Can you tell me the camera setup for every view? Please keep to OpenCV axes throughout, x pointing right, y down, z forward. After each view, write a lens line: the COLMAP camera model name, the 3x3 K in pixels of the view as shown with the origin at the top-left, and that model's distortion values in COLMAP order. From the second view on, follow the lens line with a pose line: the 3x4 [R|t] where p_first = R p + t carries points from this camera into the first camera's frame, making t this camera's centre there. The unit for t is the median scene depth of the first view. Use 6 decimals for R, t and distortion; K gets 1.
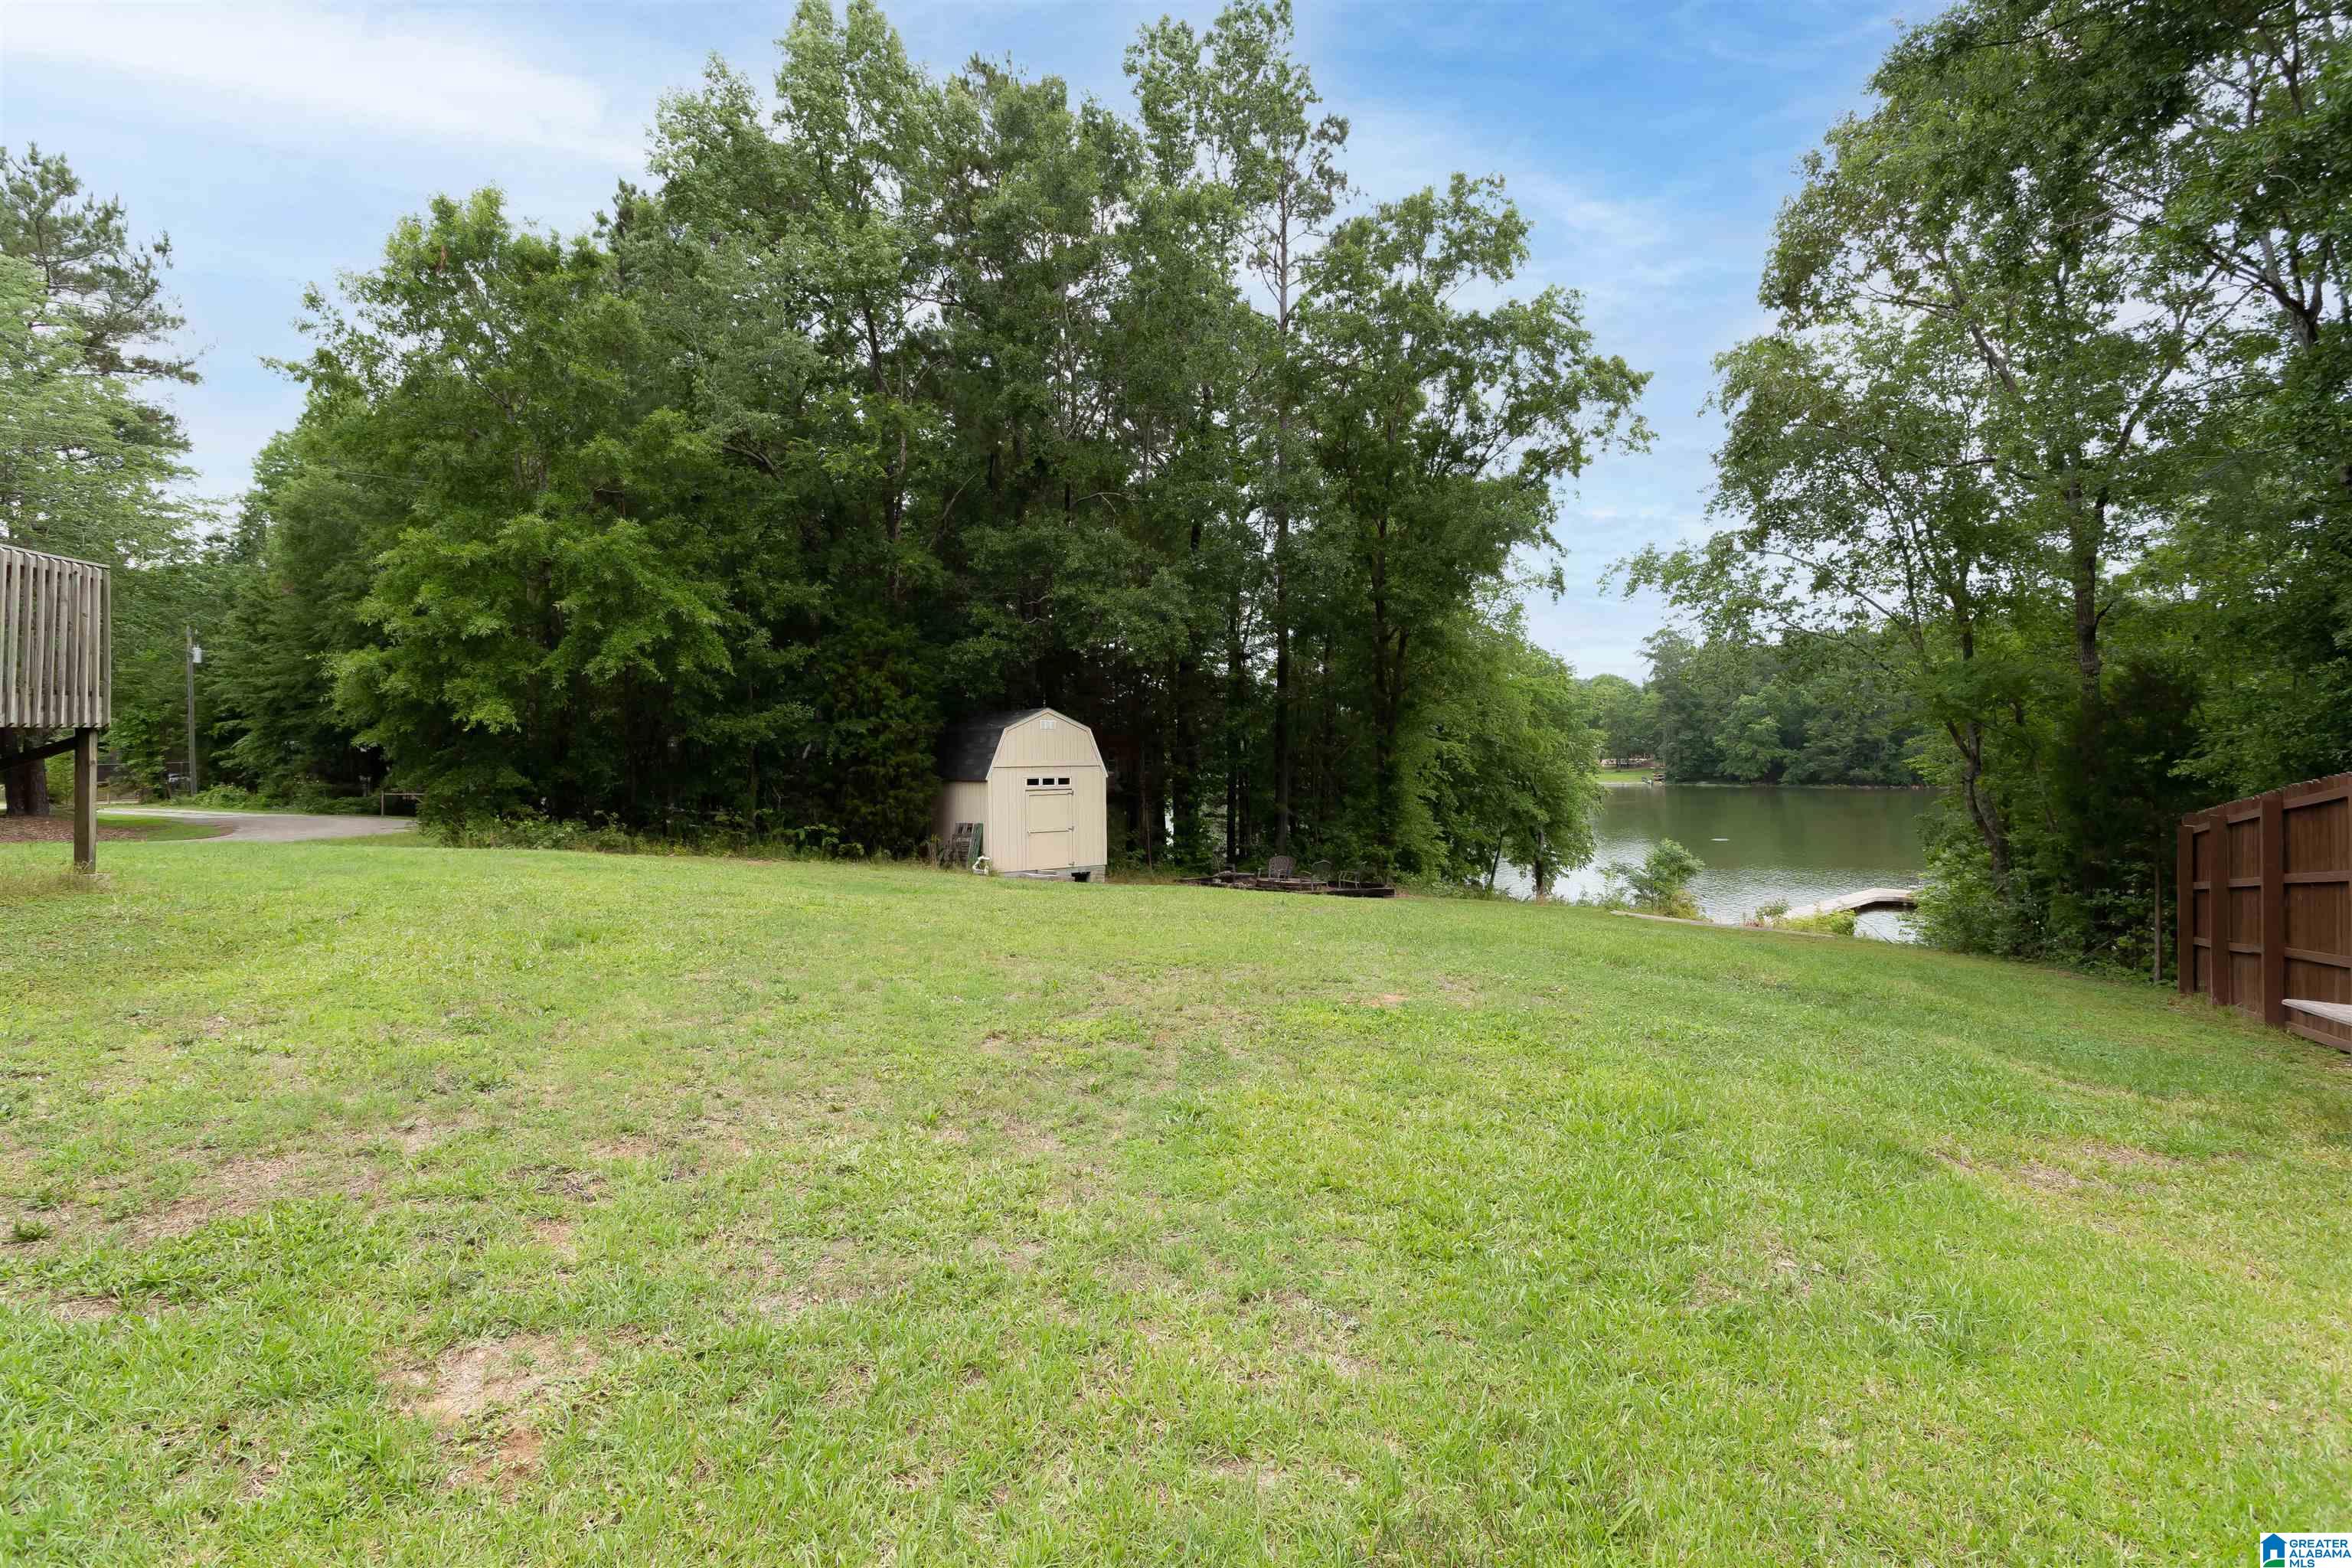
lens RADIAL K [[1070.7, 0, 1174.8], [0, 1070.7, 775.4], [0, 0, 1]] dist [-0.003830, -0.000146]
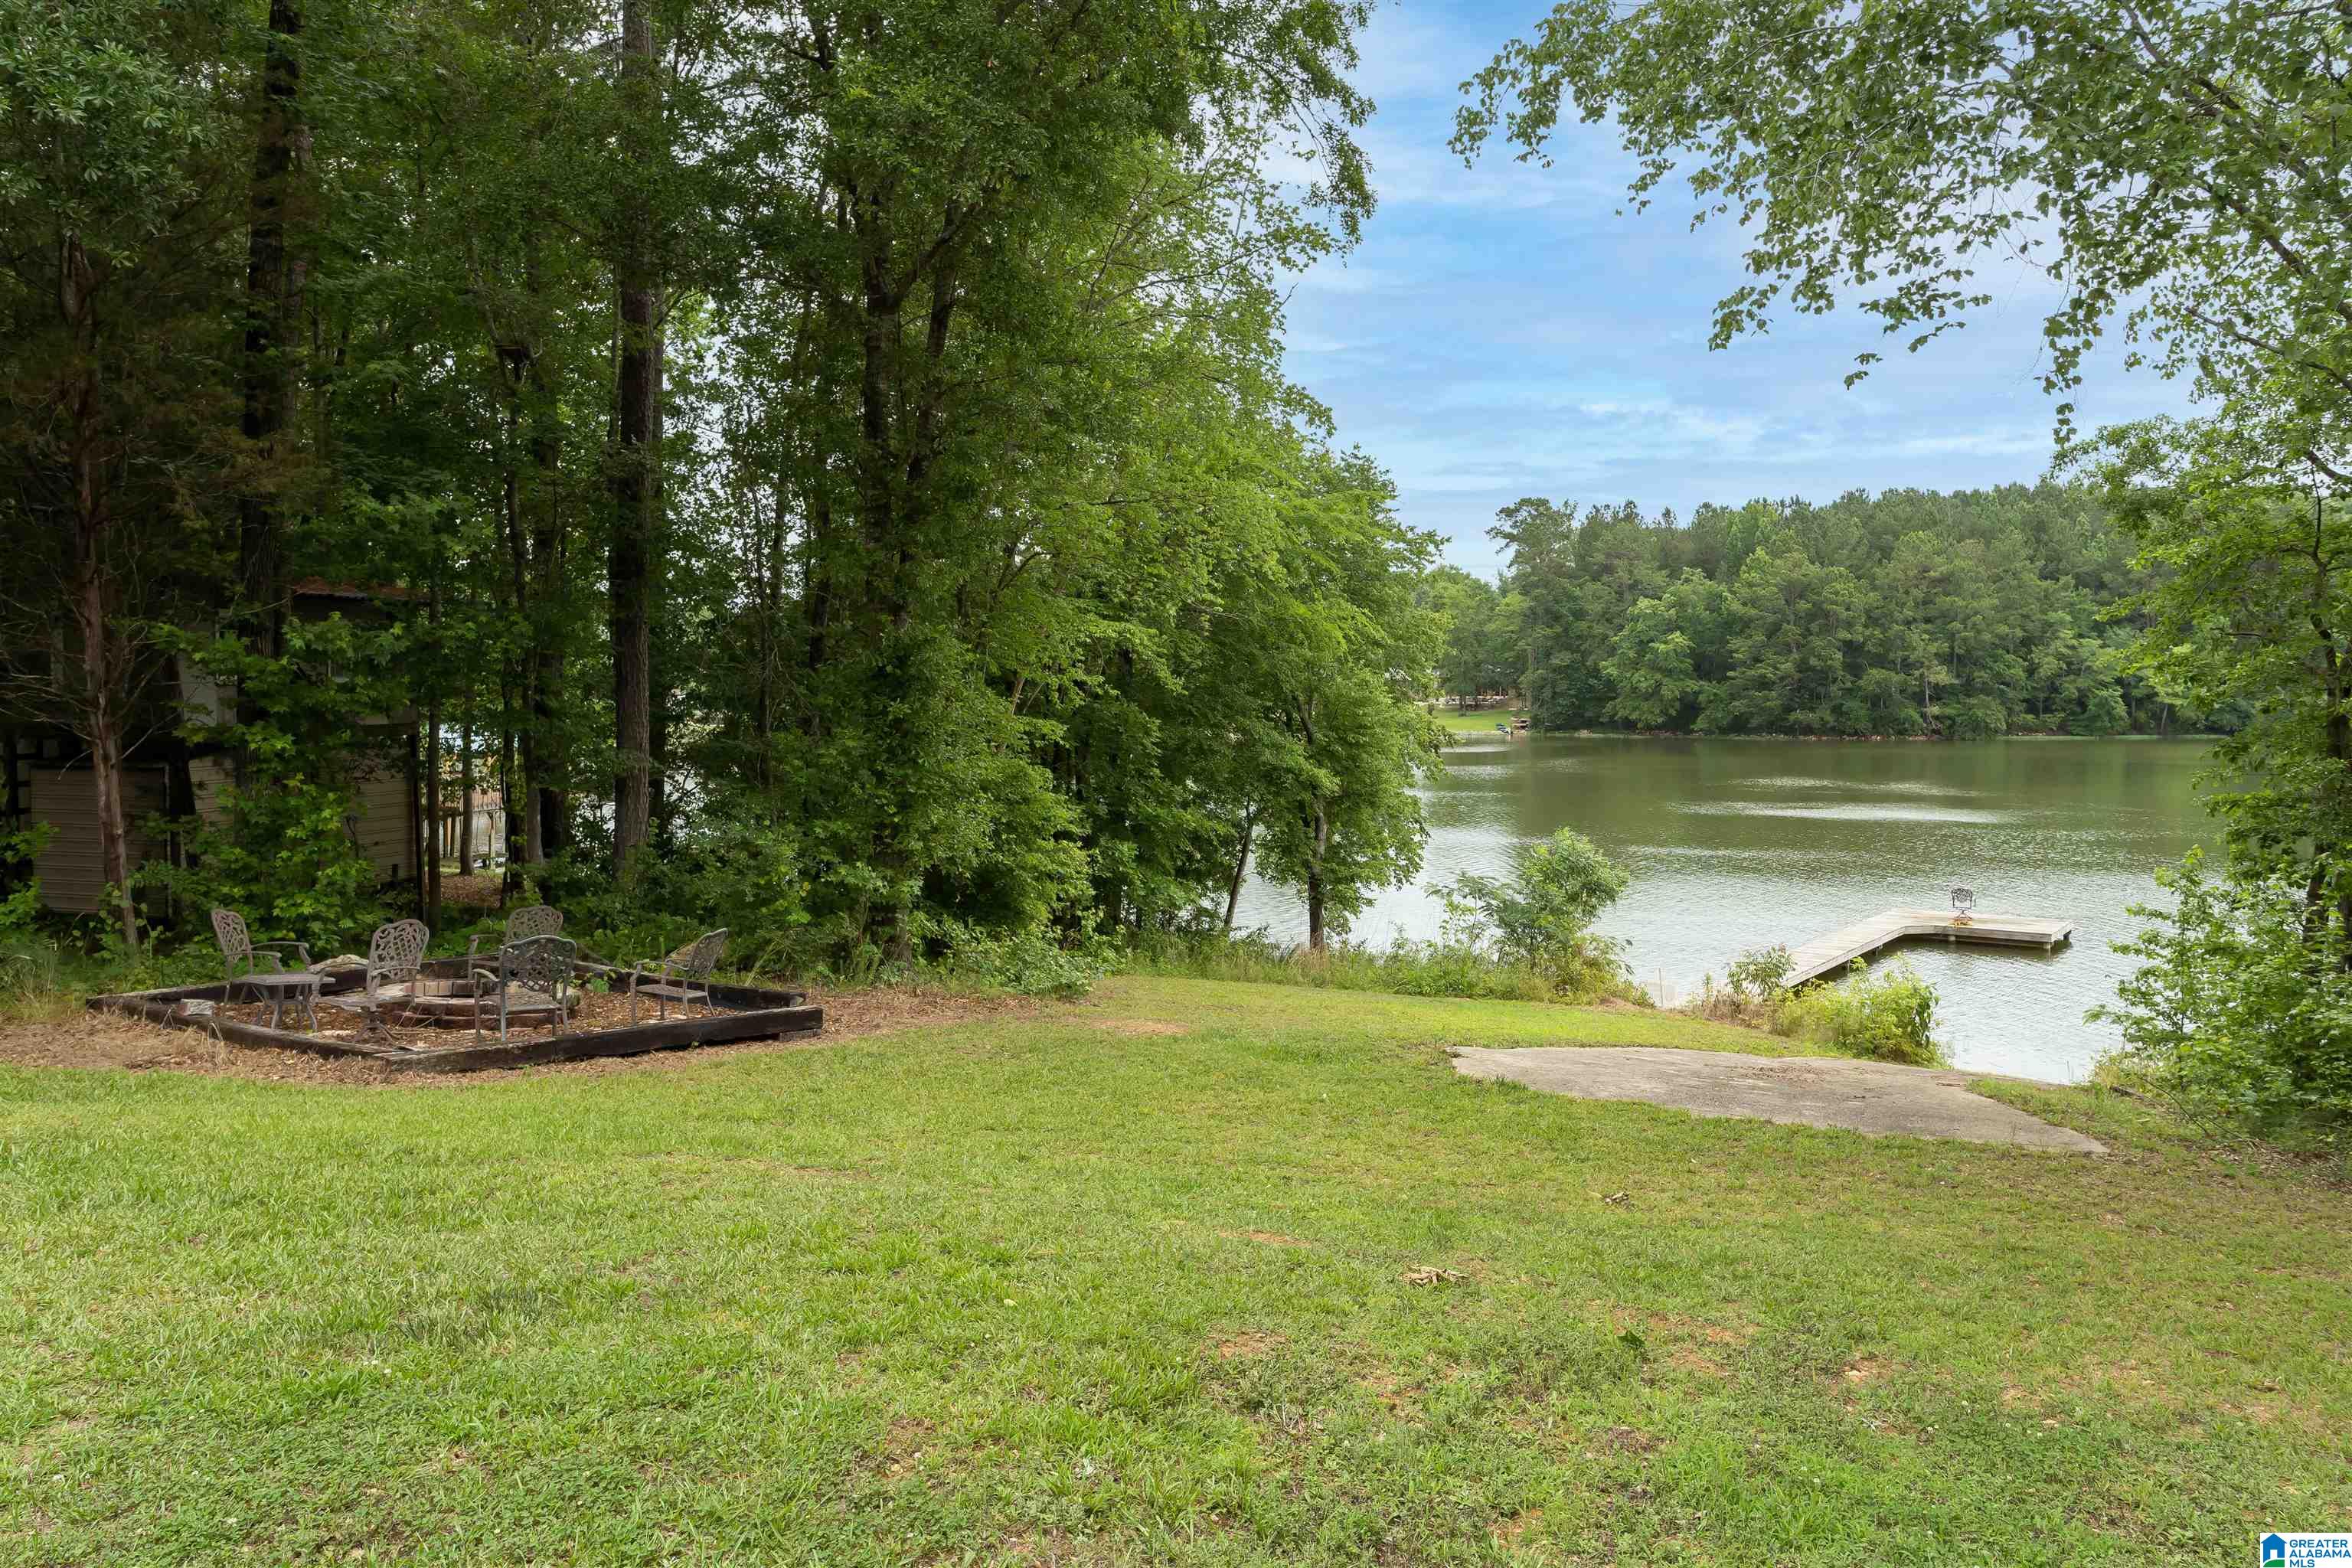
lens RADIAL K [[1617.6, 0, 1175.6], [0, 1617.6, 778.9], [0, 0, 1]] dist [-0.006834, -0.001414]
pose [[0.976263, -0.004007, 0.216550, 0.039430], [-0.003269, 0.999442, 0.033229, 0.004103], [-0.216562, -0.033148, 0.975706, 0.098444]]
